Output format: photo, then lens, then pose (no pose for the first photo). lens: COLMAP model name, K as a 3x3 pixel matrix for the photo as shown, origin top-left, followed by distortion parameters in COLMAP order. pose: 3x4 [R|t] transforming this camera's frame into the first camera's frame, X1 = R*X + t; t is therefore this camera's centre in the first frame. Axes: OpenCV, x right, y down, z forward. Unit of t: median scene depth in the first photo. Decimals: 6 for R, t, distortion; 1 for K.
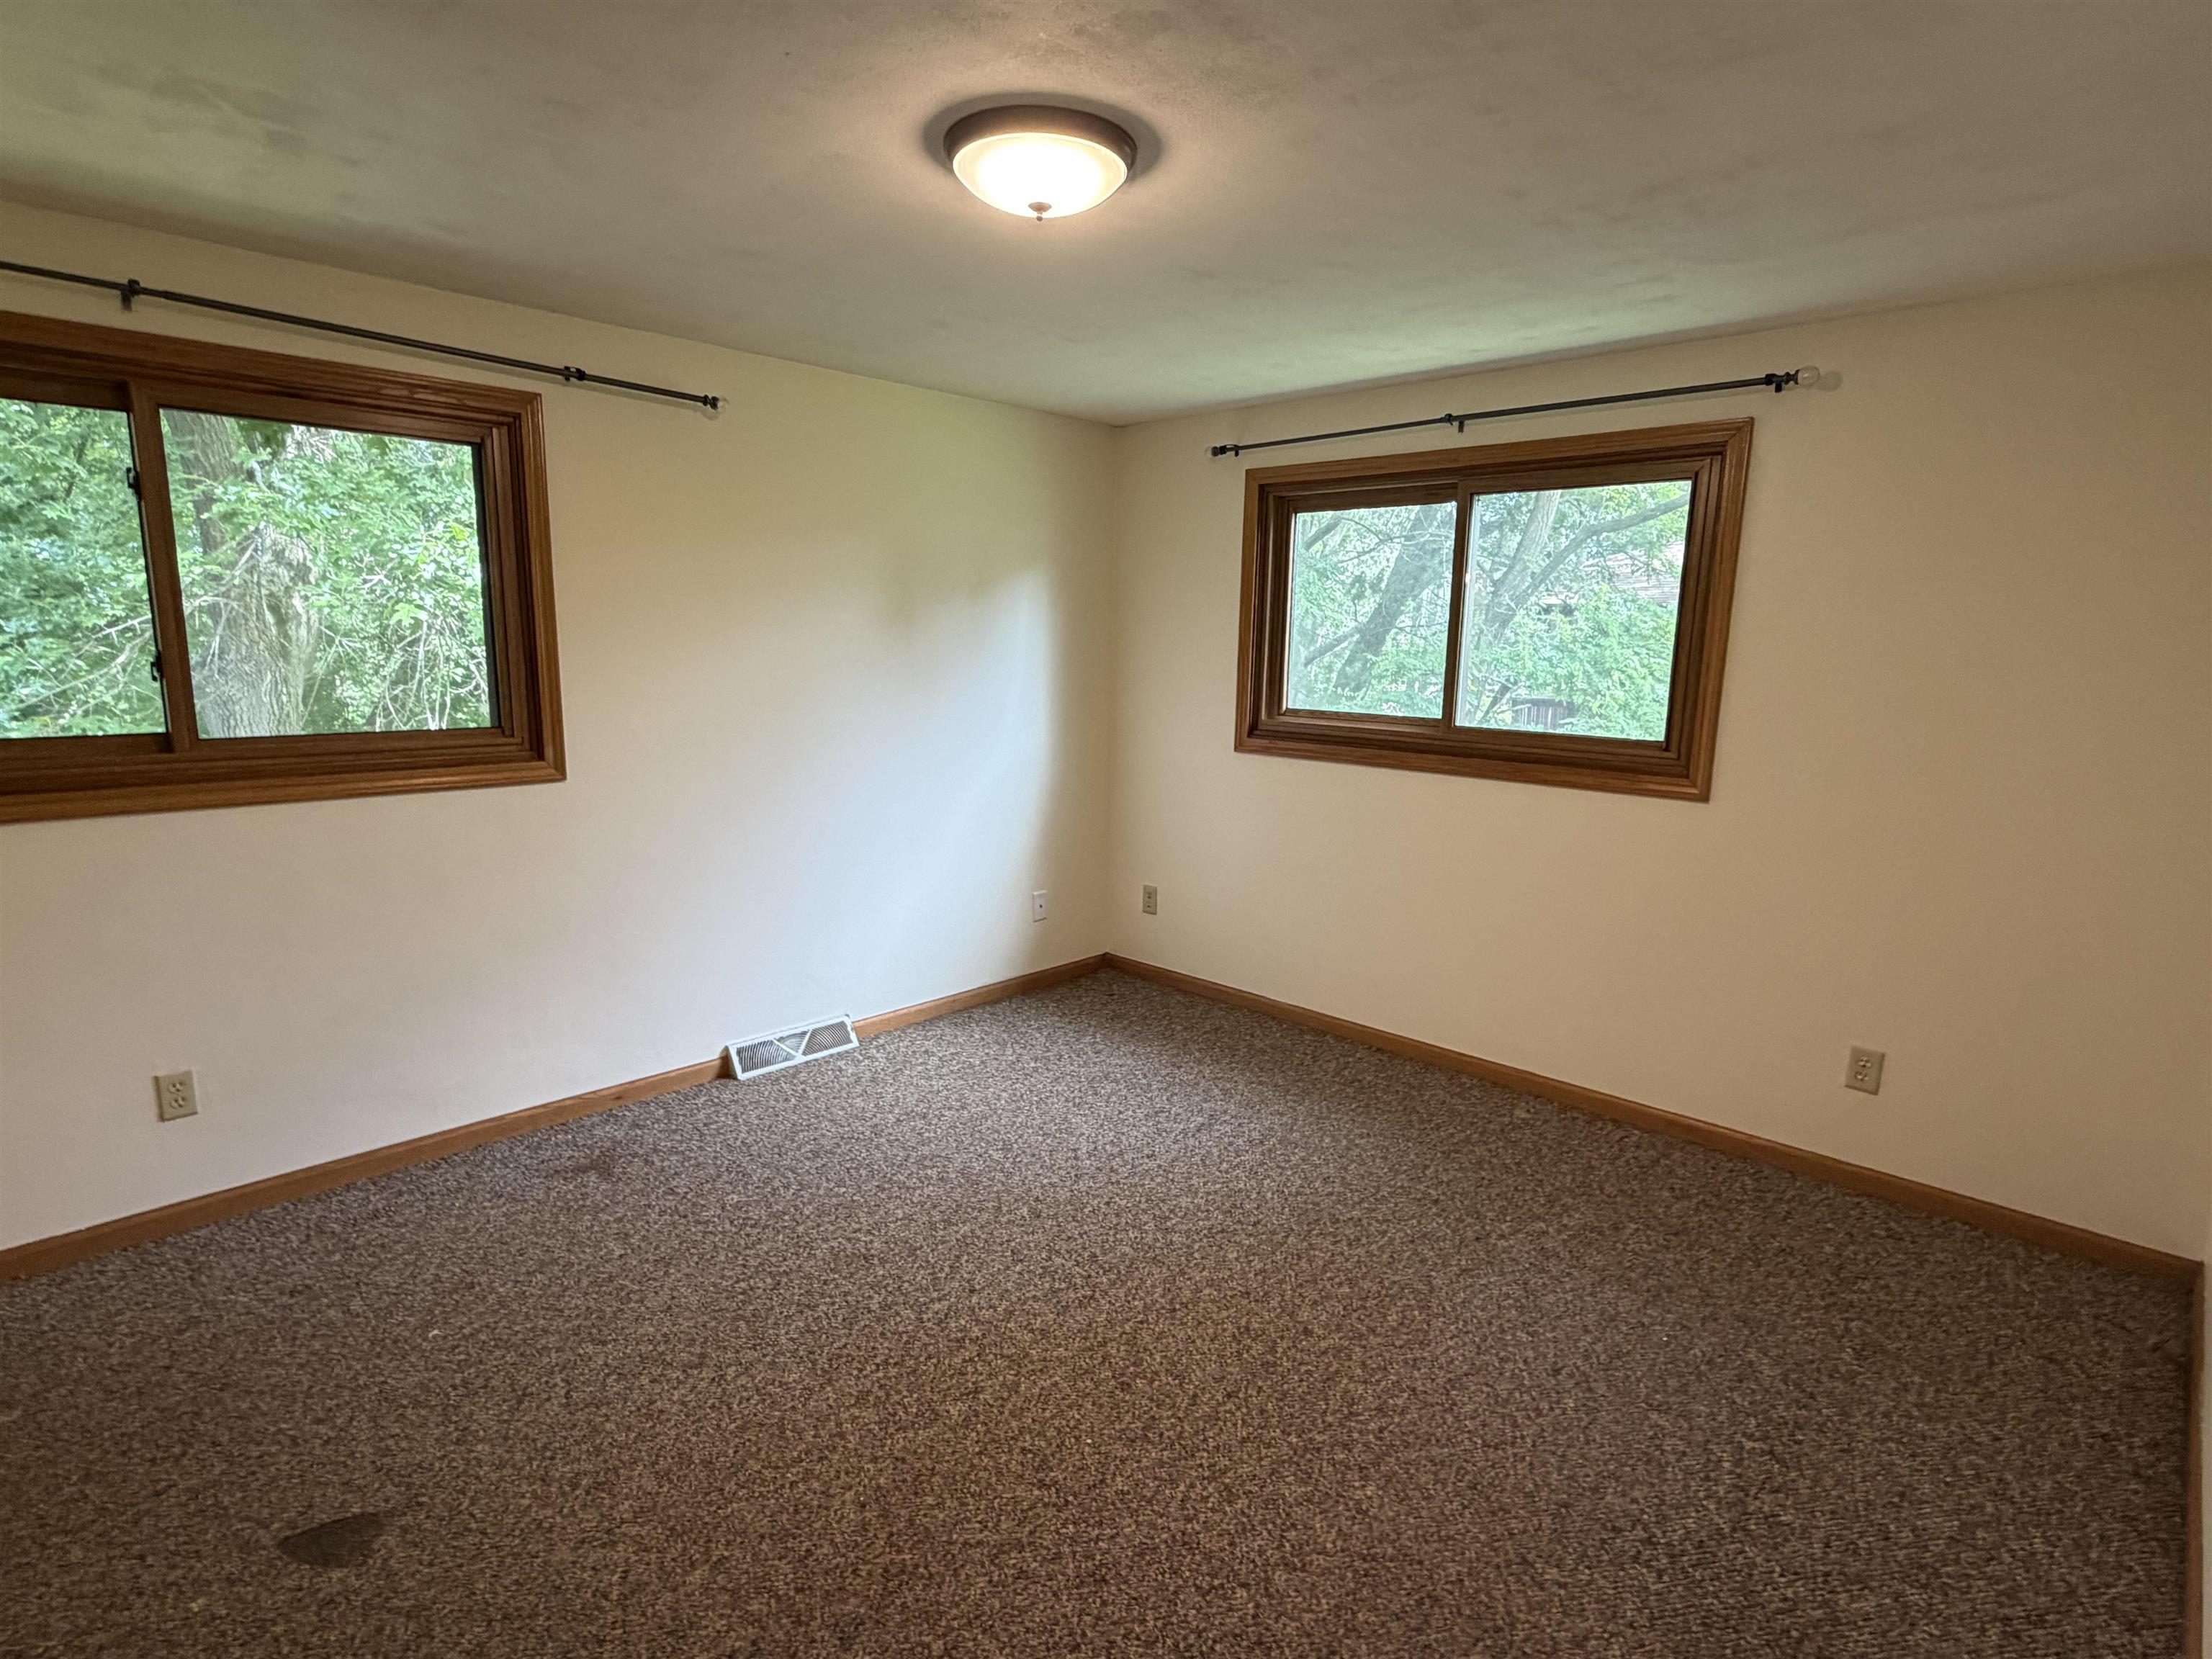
lens RADIAL K [[1124.8, 0, 1102.9], [0, 1124.8, 822.8], [0, 0, 1]] dist [0.002294, 0.000173]
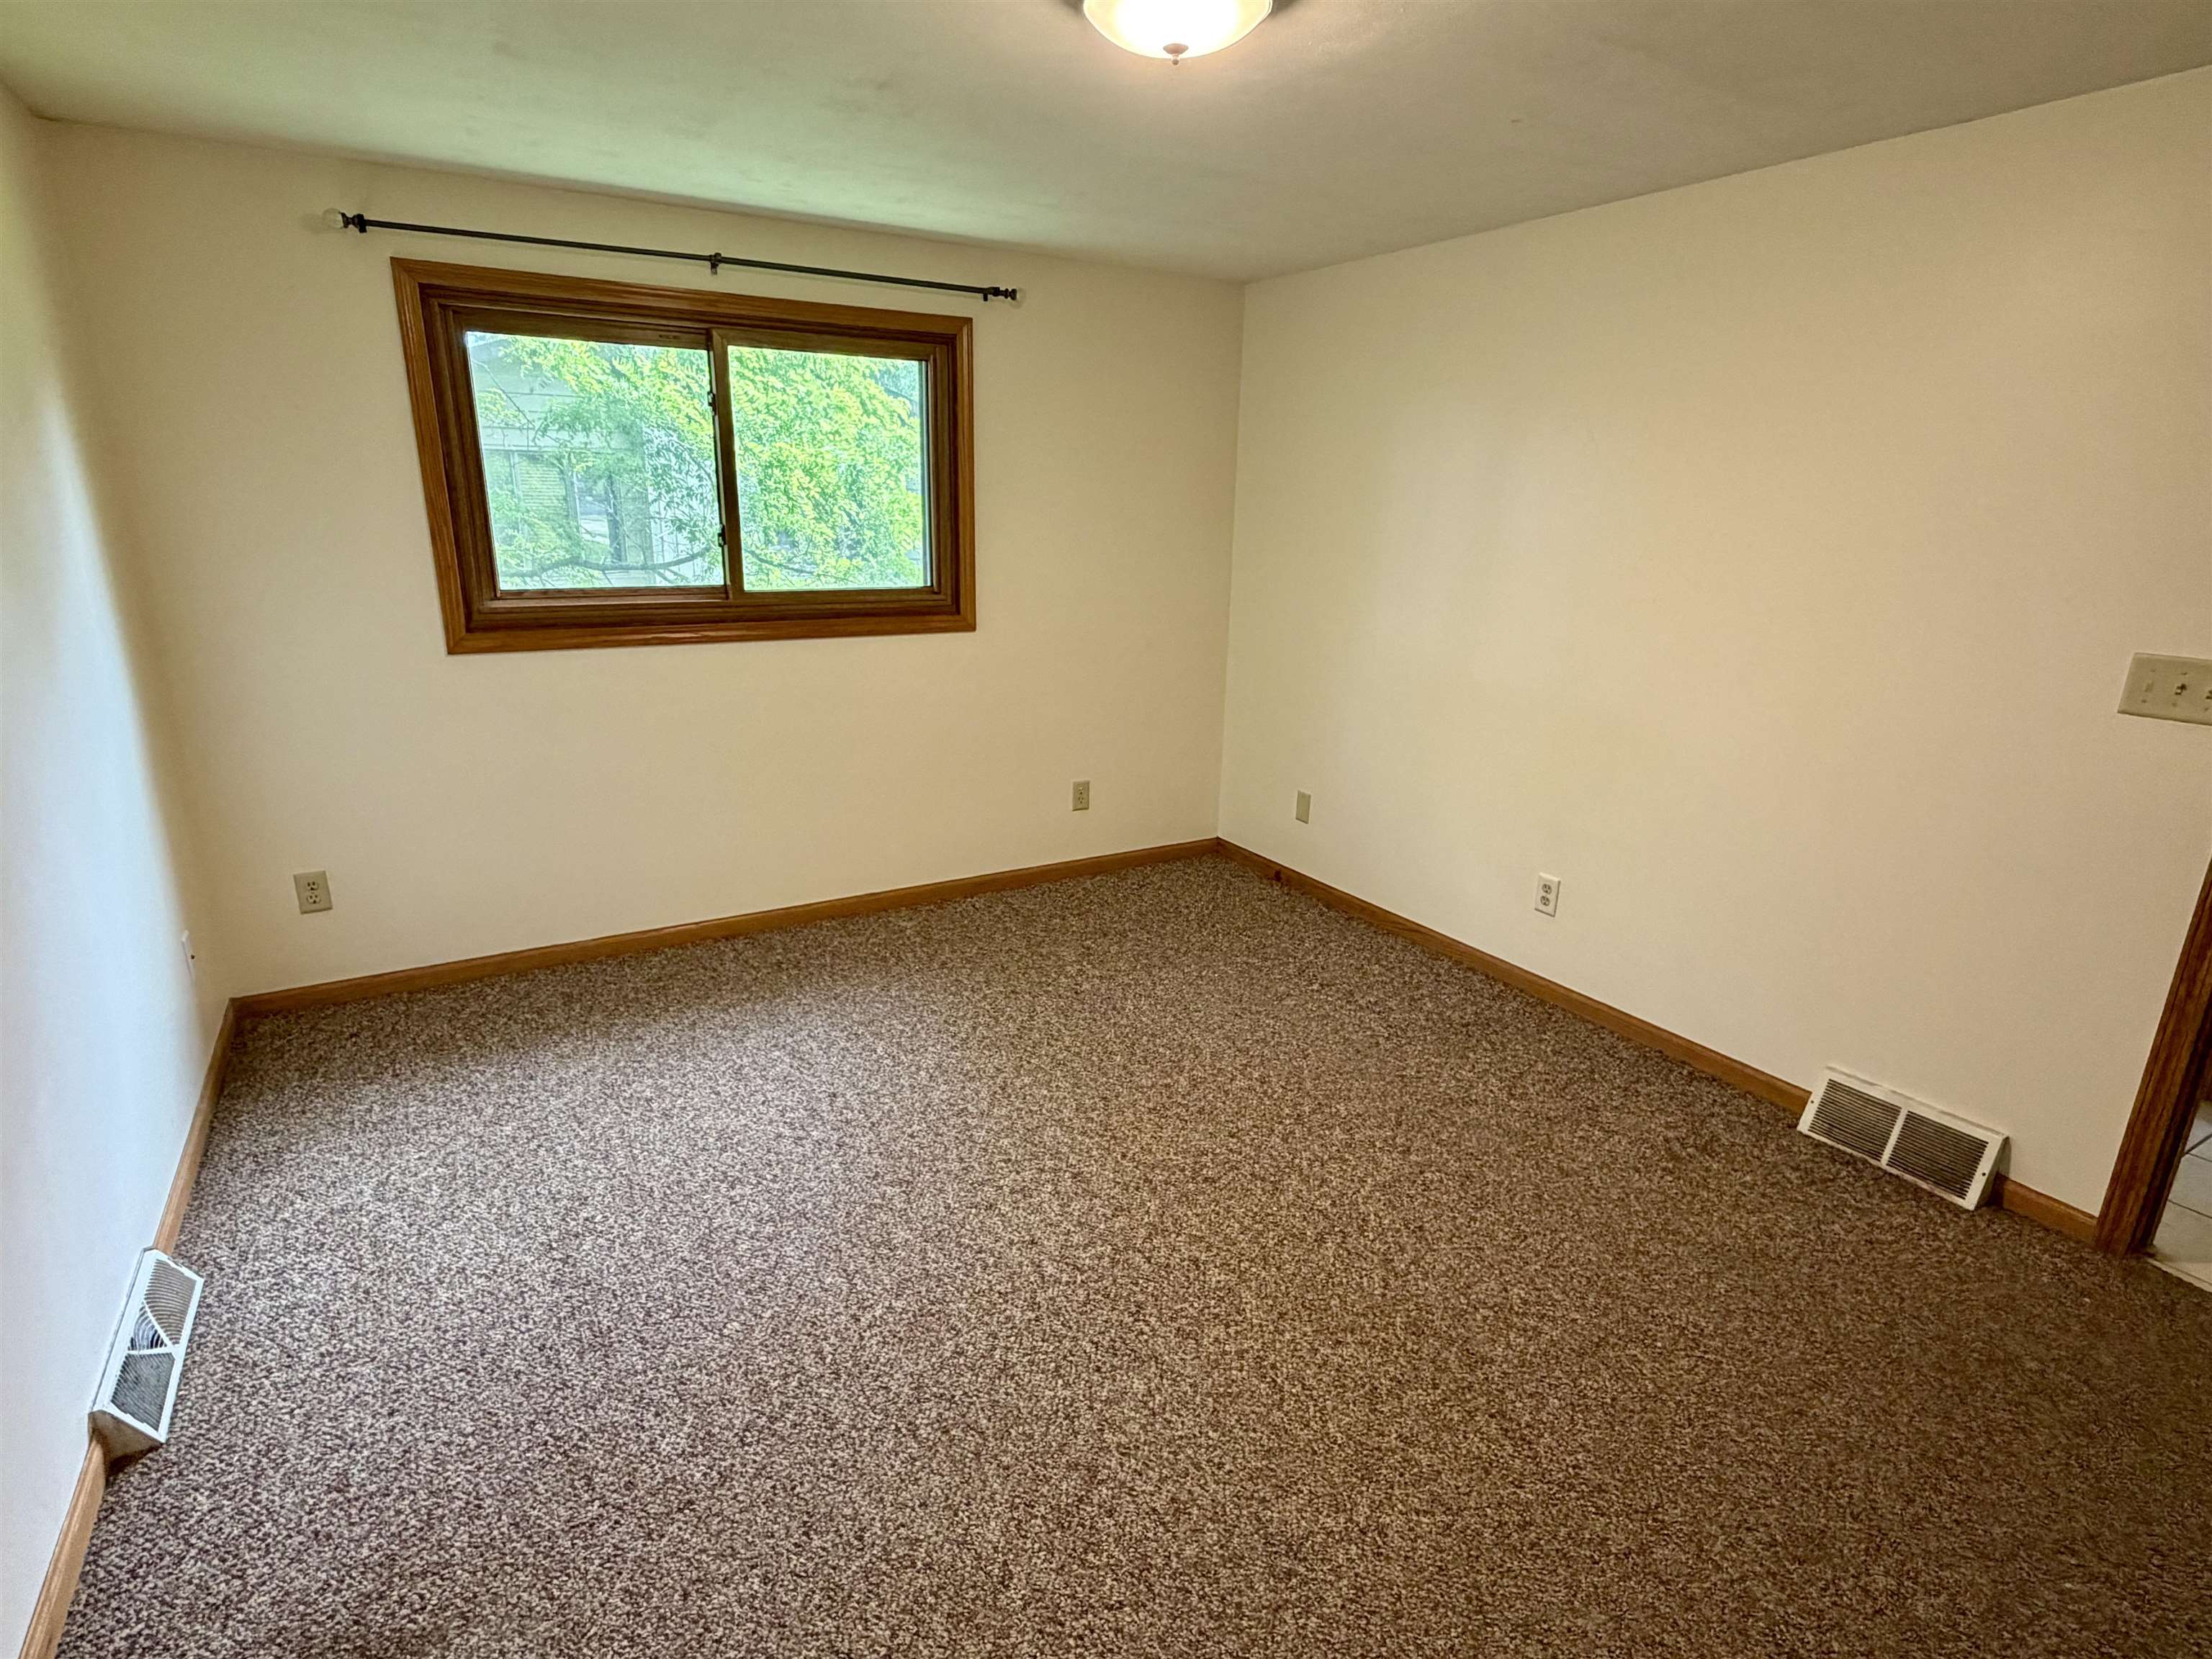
lens RADIAL K [[1120.3, 0, 1106.2], [0, 1120.3, 830.3], [0, 0, 1]] dist [0.001764, -0.000451]
pose [[0.274079, -0.287651, 0.917681, -0.575038], [0.147512, 0.955503, 0.255450, -0.092727], [-0.950327, 0.065356, 0.304315, 0.431169]]
